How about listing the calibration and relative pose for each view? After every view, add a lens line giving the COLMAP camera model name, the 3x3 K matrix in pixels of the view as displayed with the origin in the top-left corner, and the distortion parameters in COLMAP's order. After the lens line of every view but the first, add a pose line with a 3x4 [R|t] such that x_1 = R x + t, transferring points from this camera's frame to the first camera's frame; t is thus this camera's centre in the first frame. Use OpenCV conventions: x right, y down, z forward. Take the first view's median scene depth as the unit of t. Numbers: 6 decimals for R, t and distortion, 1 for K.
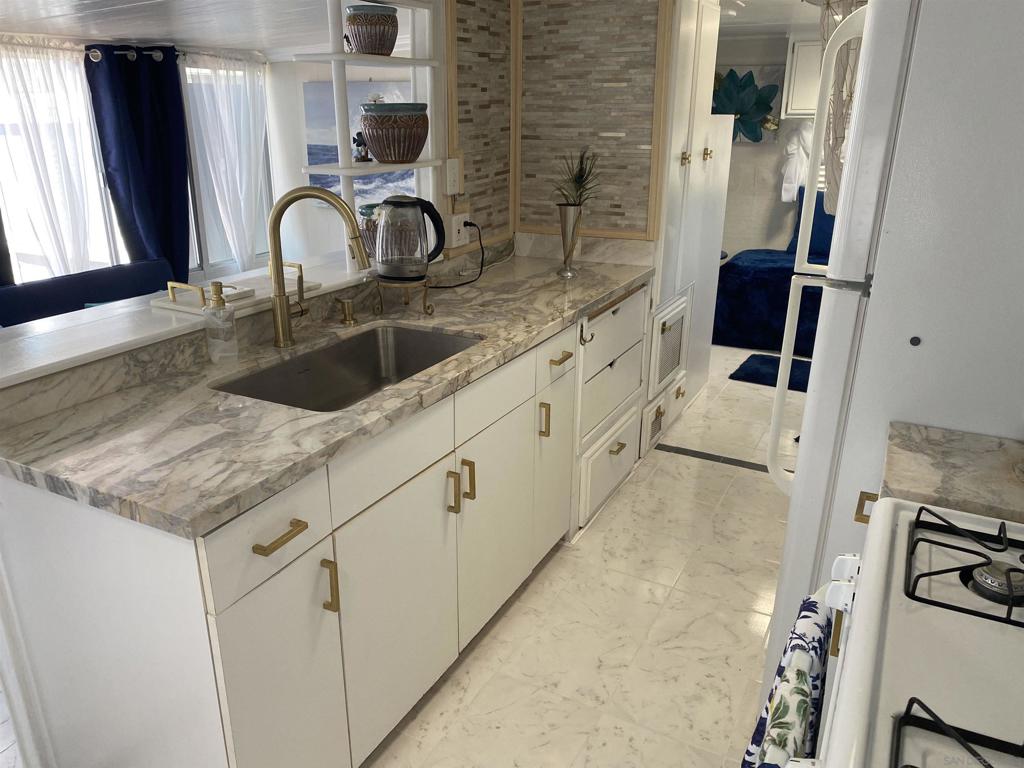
lens RADIAL K [[785.0, 0, 508.4], [0, 785.0, 388.5], [0, 0, 1]] dist [0.028910, -0.012238]
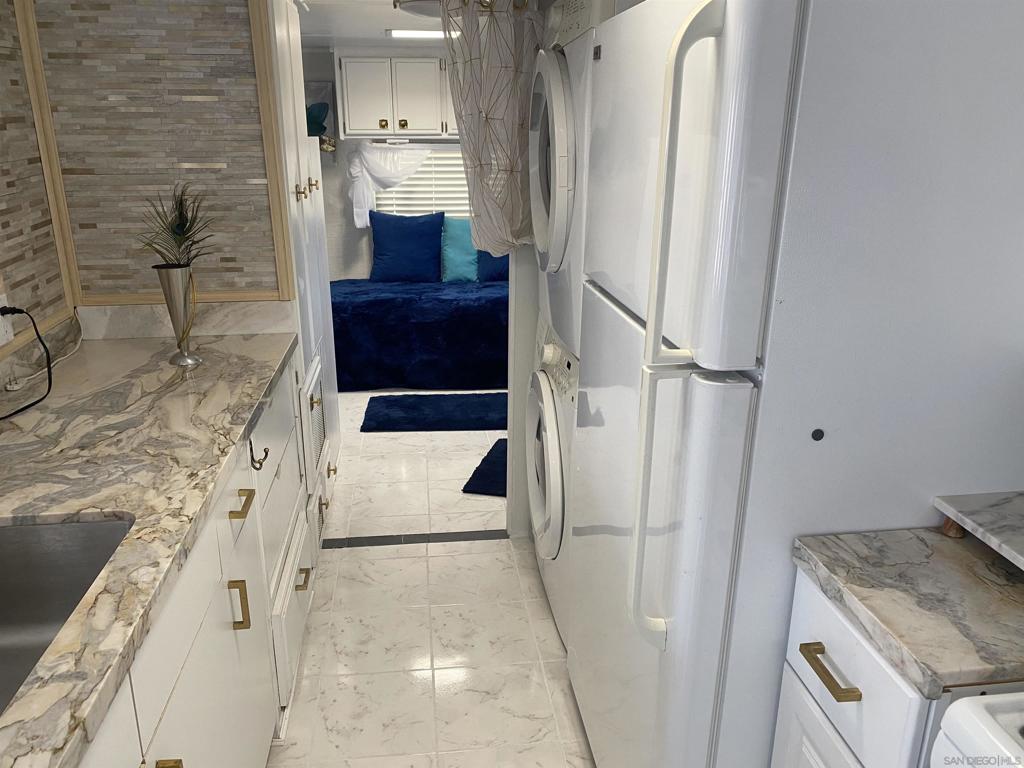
lens RADIAL K [[785.0, 0, 504.8], [0, 785.0, 390.7], [0, 0, 1]] dist [0.028910, -0.012238]
pose [[0.830572, -0.180504, 0.526848, -0.064764], [0.190073, 0.981092, 0.036485, -0.089806], [-0.523472, 0.069836, 0.849176, 0.242291]]
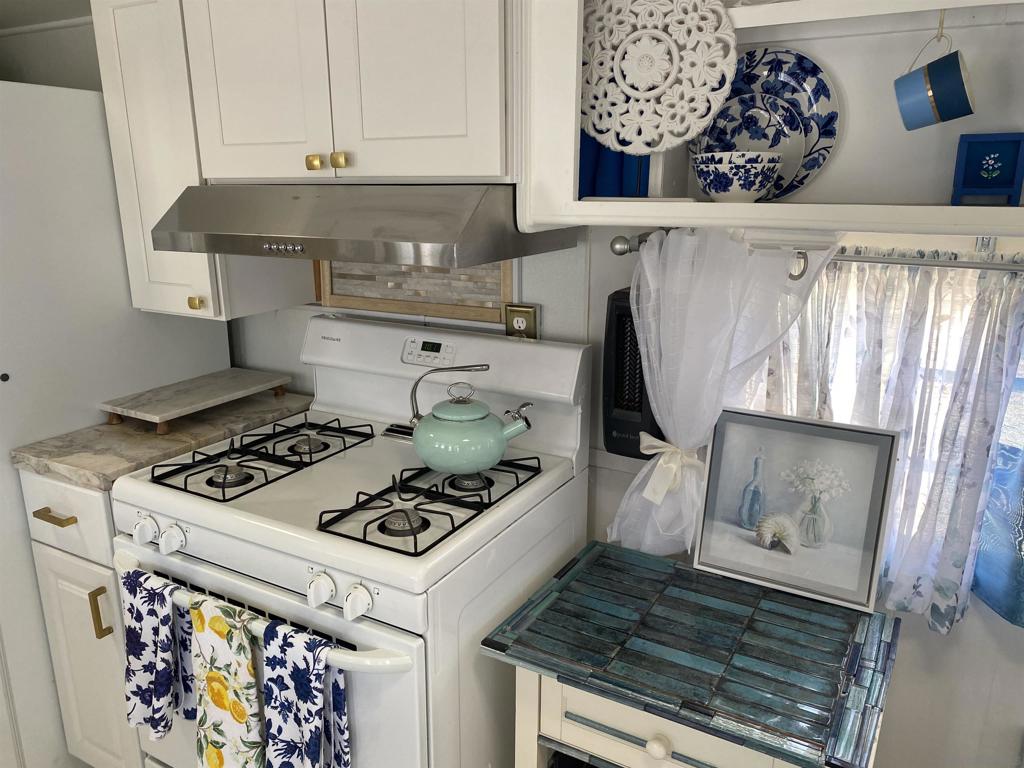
lens RADIAL K [[785.0, 0, 511.4], [0, 785.0, 388.4], [0, 0, 1]] dist [0.028910, -0.012238]
pose [[0.050035, -0.267459, 0.962269, -0.272748], [0.335605, 0.911955, 0.236024, -0.033273], [-0.940673, 0.311133, 0.135390, 0.072589]]
